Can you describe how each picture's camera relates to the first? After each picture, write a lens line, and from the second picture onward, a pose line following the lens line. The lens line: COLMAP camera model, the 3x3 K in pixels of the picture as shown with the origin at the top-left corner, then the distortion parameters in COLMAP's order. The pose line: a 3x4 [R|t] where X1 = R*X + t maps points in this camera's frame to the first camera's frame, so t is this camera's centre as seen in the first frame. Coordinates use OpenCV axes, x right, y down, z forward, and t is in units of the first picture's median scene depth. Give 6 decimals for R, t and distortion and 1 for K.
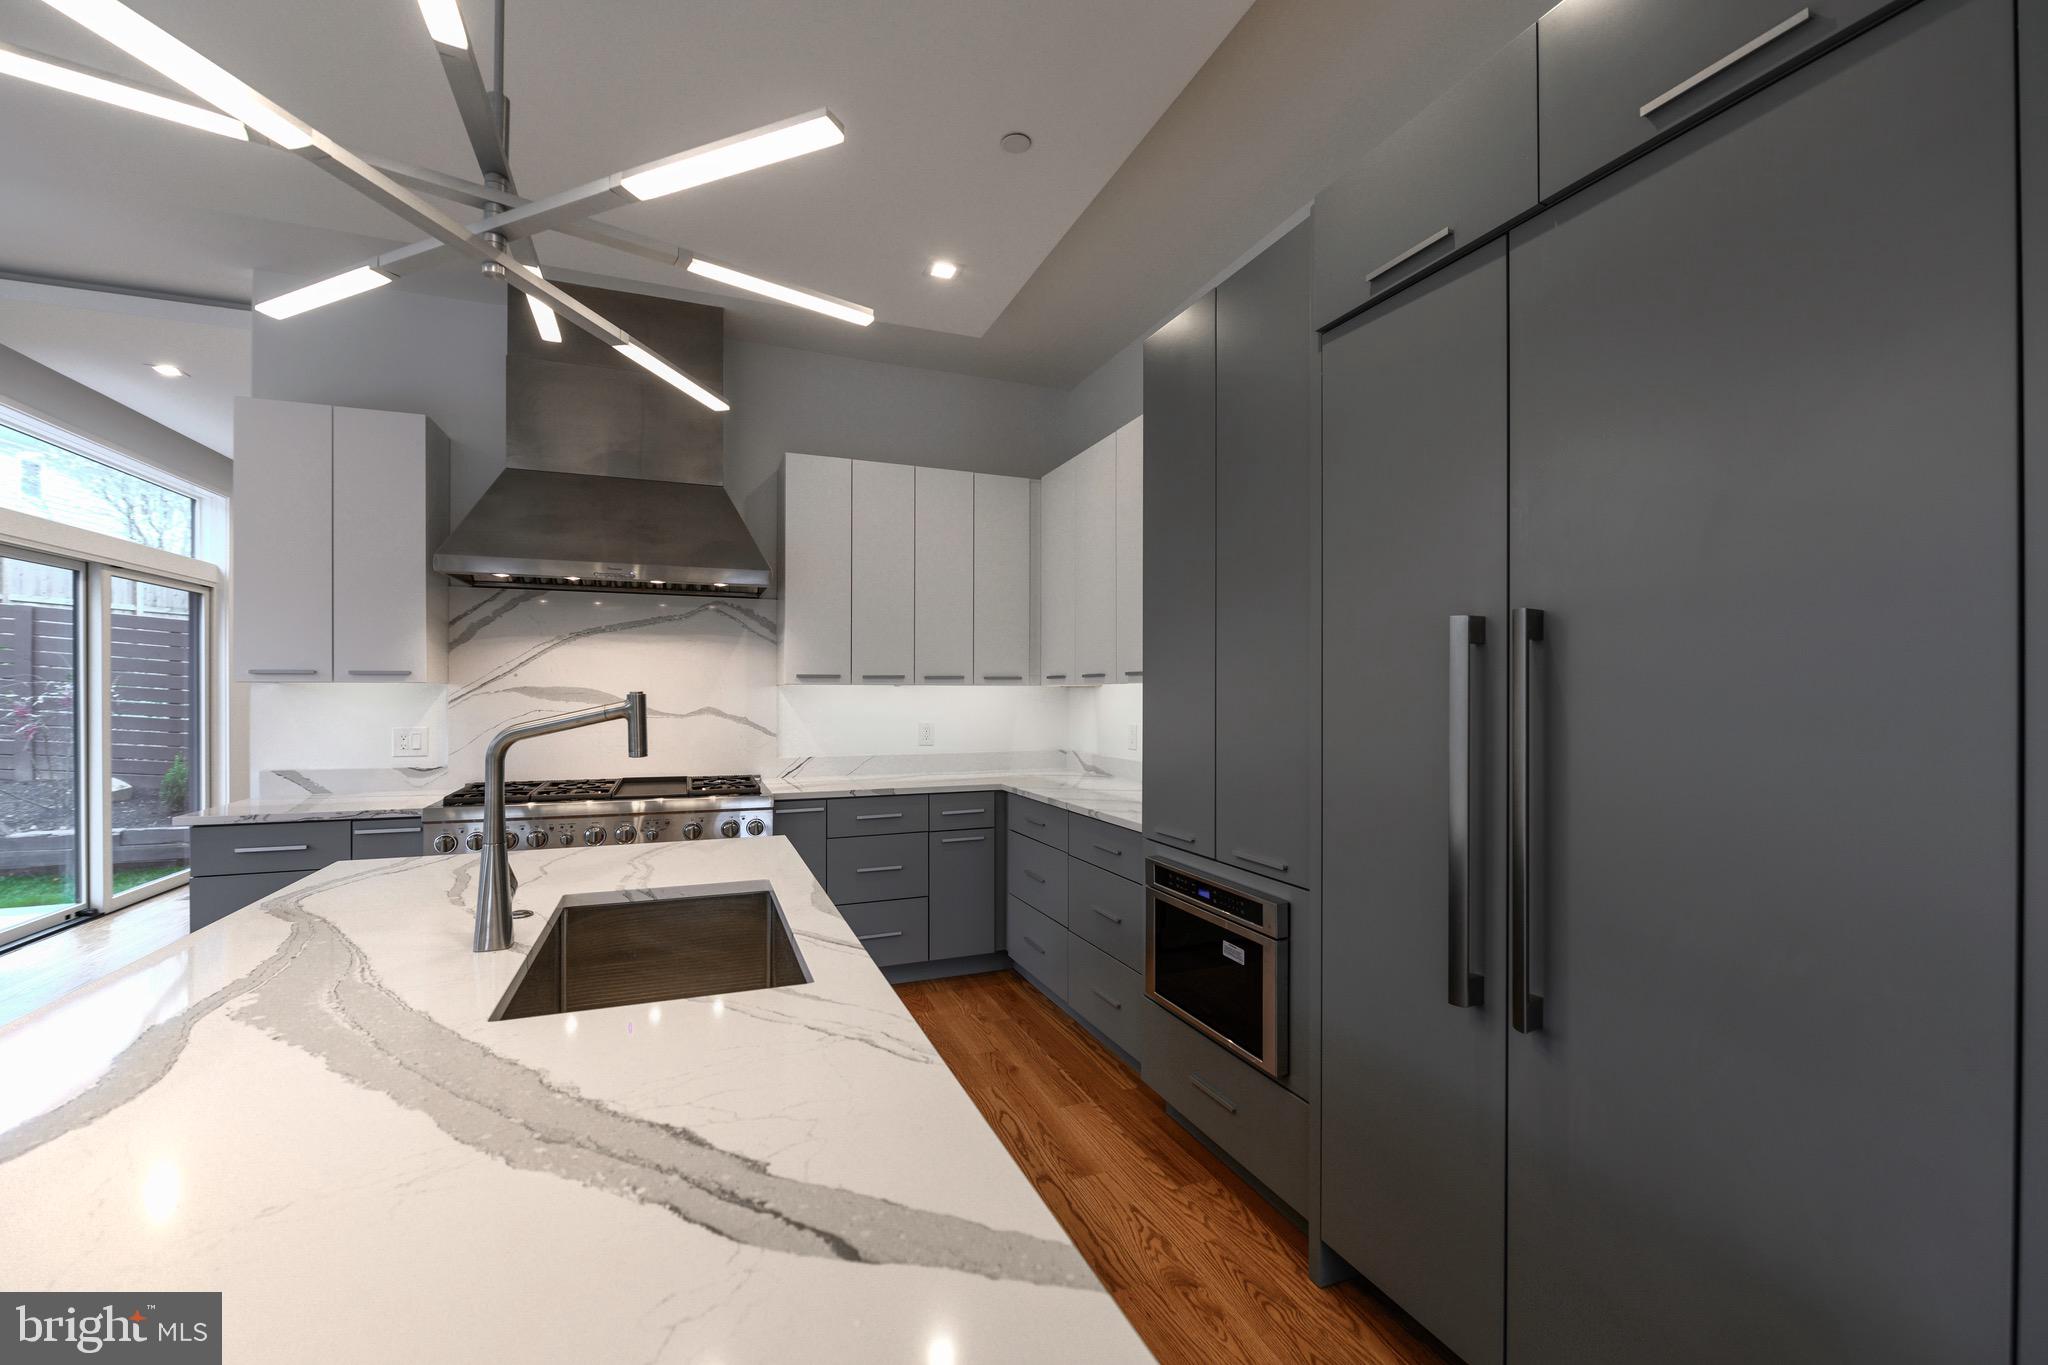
lens RADIAL K [[837.5, 0, 1027.9], [0, 837.5, 689.2], [0, 0, 1]] dist [-0.012146, -0.000259]
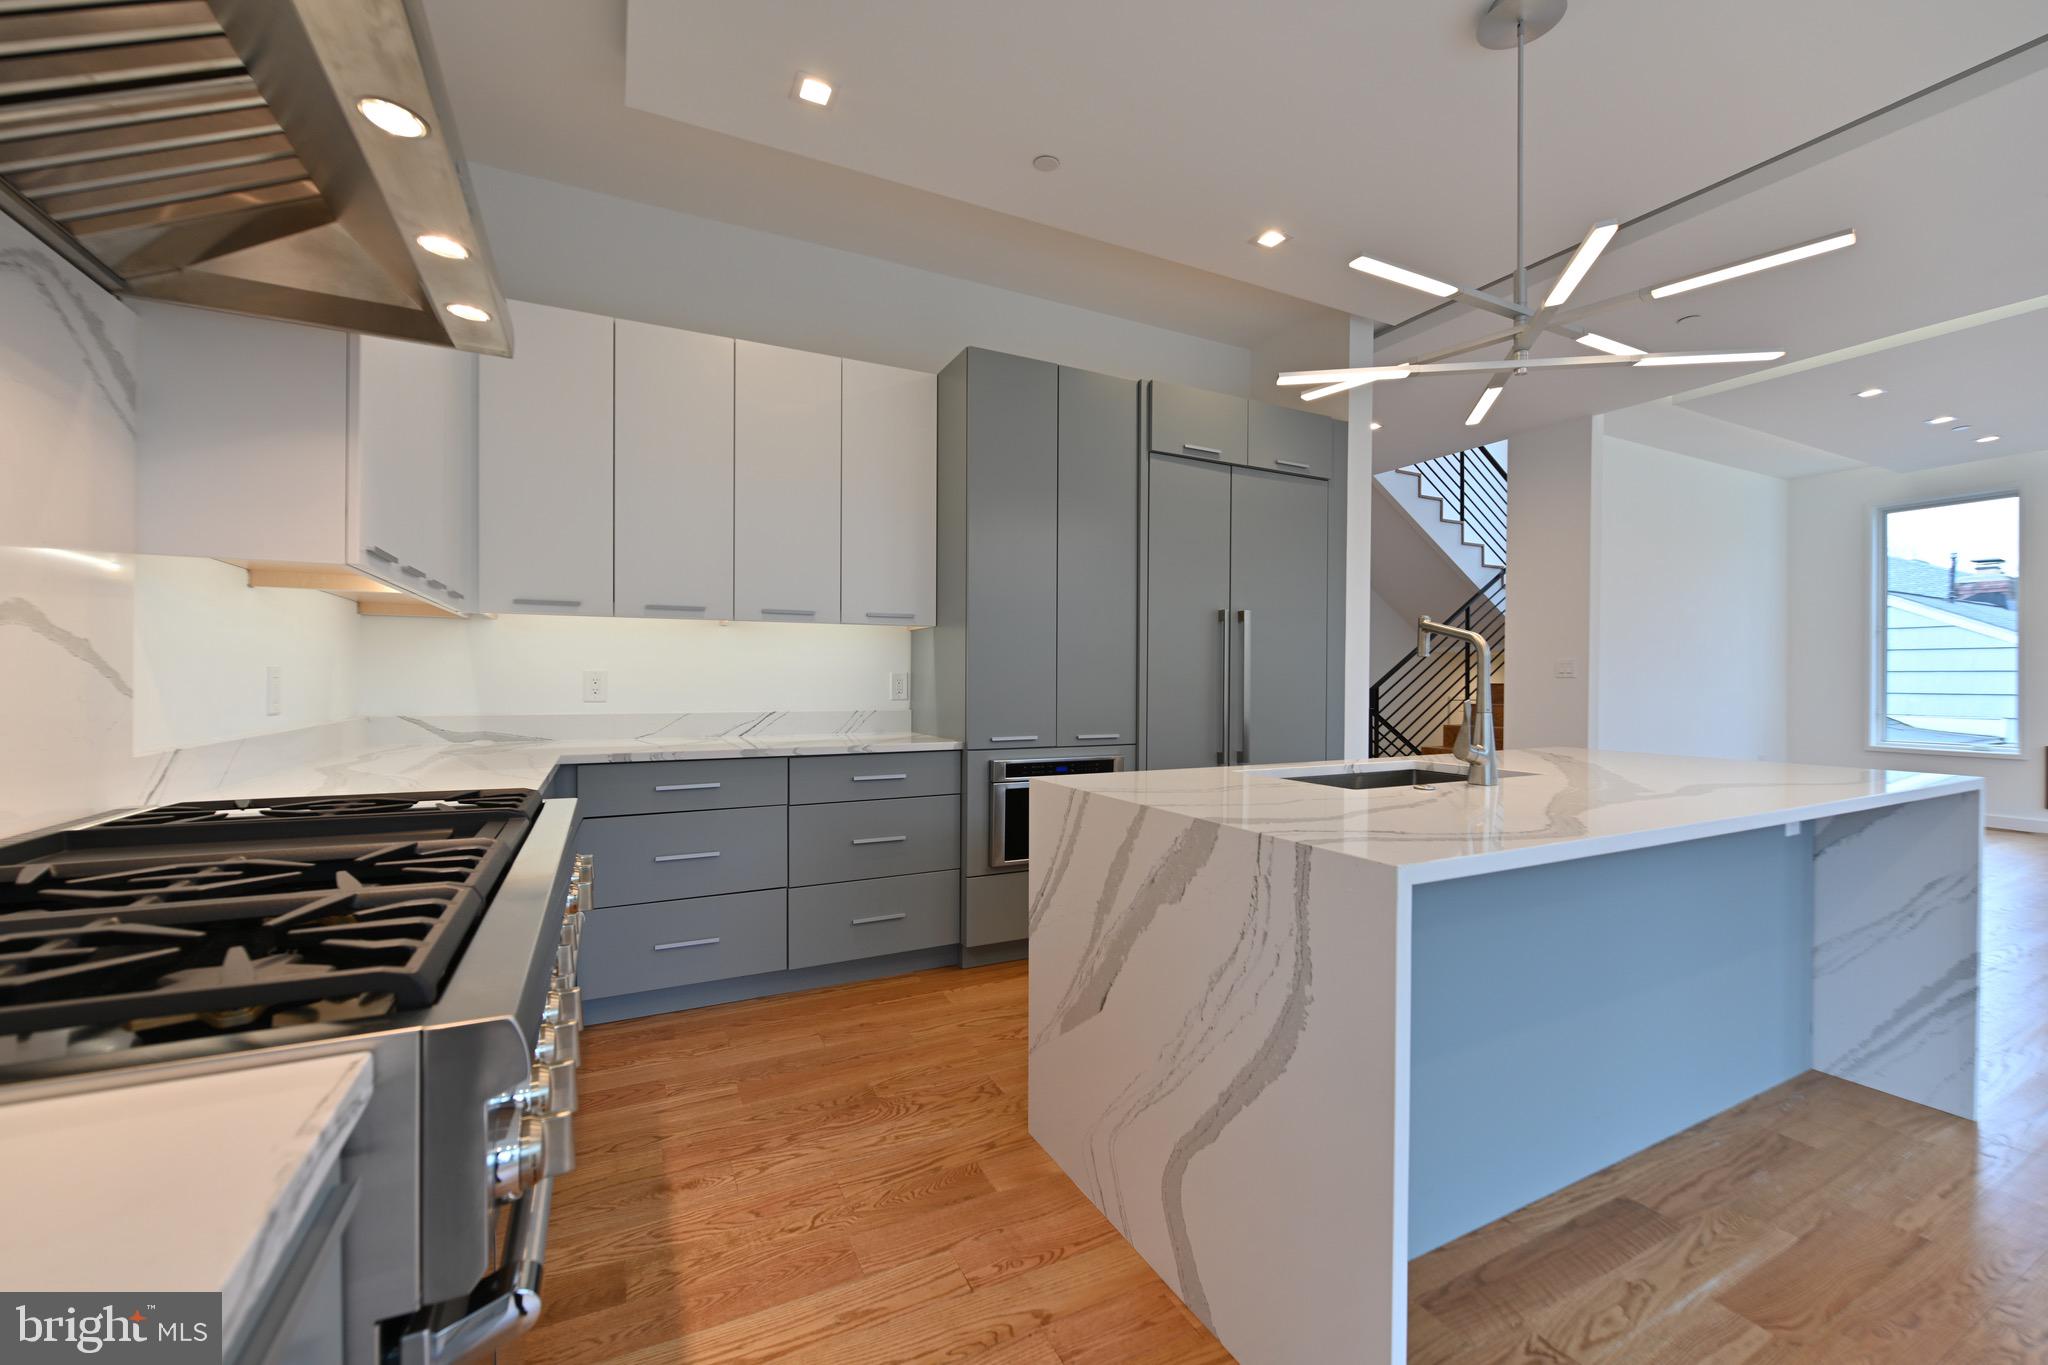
lens RADIAL K [[809.5, 0, 1023.4], [0, 809.5, 680.6], [0, 0, 1]] dist [-0.007701, -0.000846]
pose [[-0.079323, -0.005376, 0.996834, -0.844495], [-0.010886, 0.999931, 0.004526, 0.054908], [-0.996790, -0.010493, -0.079376, 0.813566]]
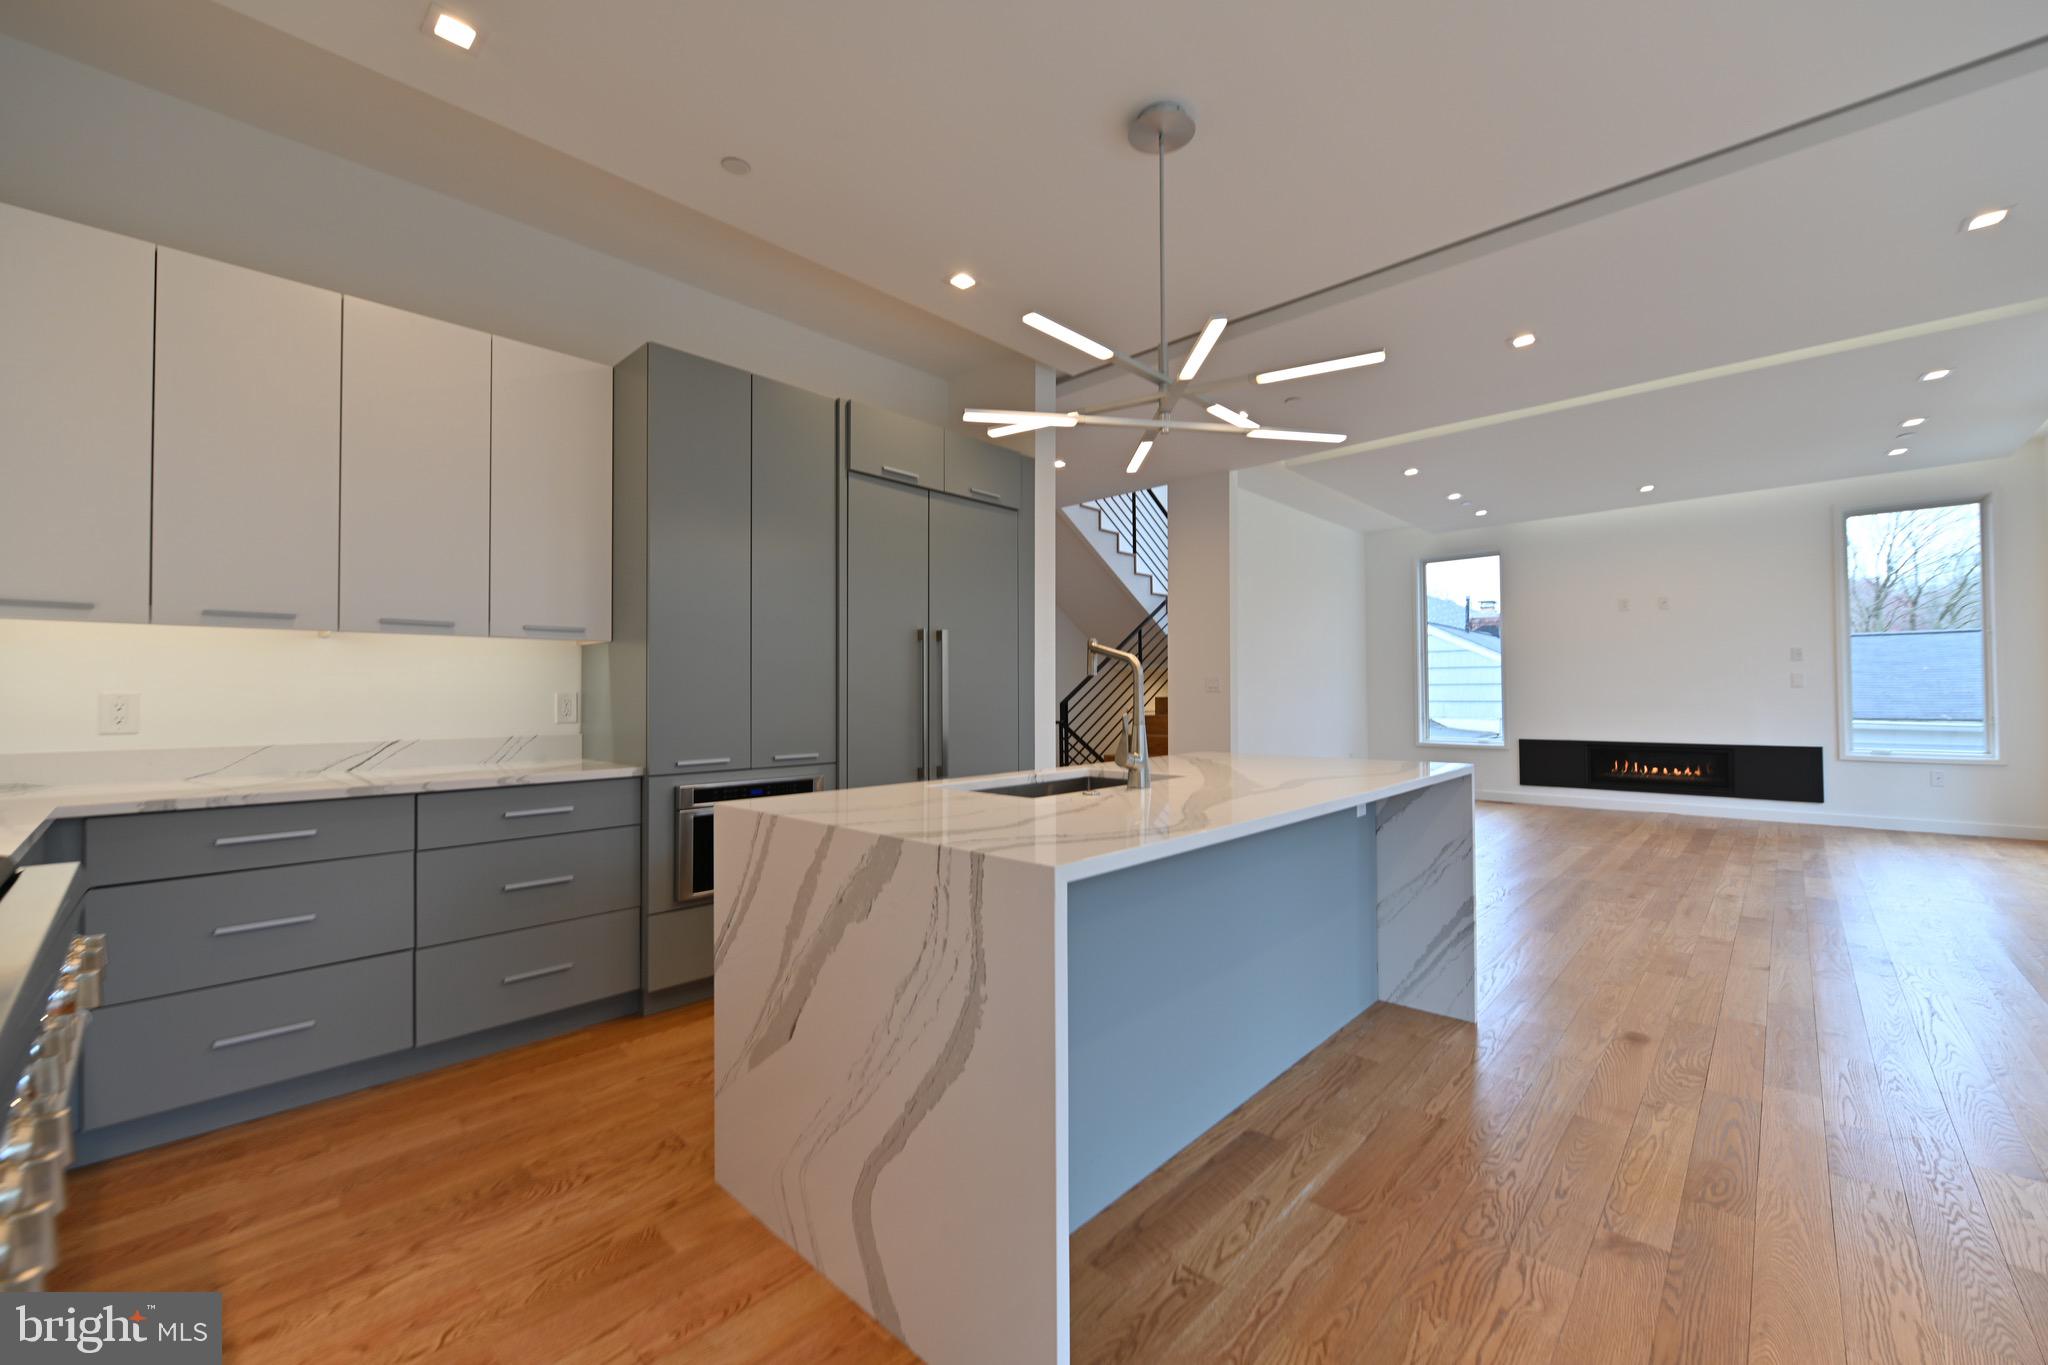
lens RADIAL K [[809.5, 0, 1023.4], [0, 809.5, 680.6], [0, 0, 1]] dist [-0.007701, -0.000846]
pose [[-0.419018, 0.015347, 0.907848, -0.856488], [-0.001922, 0.999840, -0.017789, 0.052627], [-0.907976, -0.009199, -0.418921, 0.801663]]
